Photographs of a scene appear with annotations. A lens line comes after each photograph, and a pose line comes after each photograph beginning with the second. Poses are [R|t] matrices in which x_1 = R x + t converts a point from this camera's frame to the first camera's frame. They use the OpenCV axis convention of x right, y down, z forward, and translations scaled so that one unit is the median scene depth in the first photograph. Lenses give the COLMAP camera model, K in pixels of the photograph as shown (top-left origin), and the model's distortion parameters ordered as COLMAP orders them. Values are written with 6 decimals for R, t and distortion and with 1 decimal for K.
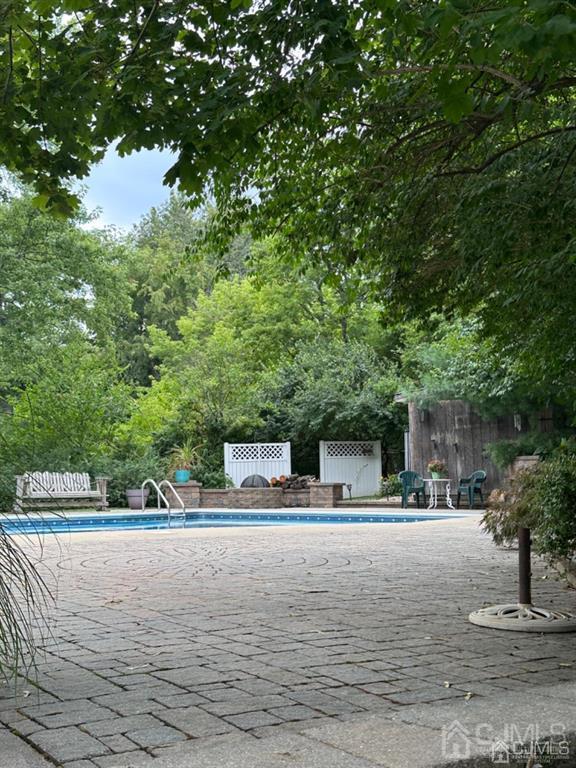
lens RADIAL K [[937.2, 0, 288.0], [0, 937.2, 384.0], [0, 0, 1]] dist [0.225224, -0.524610]
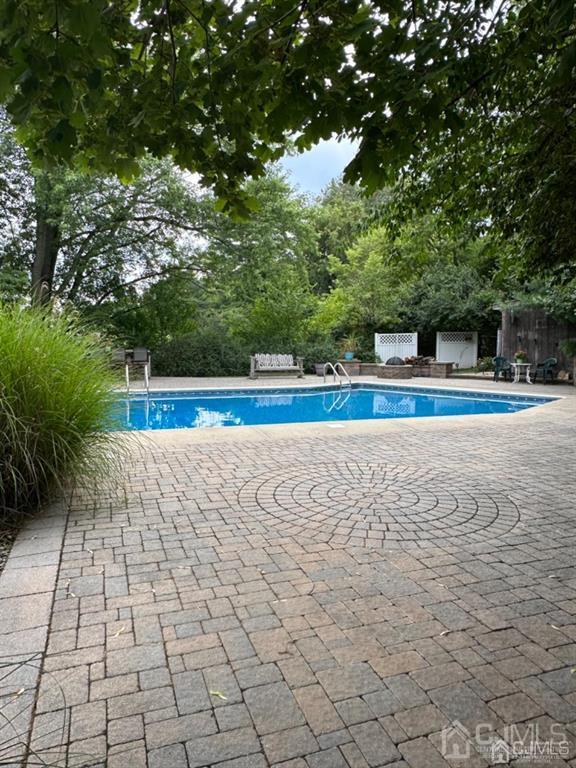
lens RADIAL K [[520.8, 0, 288.0], [0, 520.8, 384.0], [0, 0, 1]] dist [0.011584, 0.001077]
pose [[0.975016, 0.030860, -0.219979, -0.015871], [0.012531, 0.981084, 0.193174, -0.027846], [0.221780, -0.191105, 0.956187, 0.113287]]
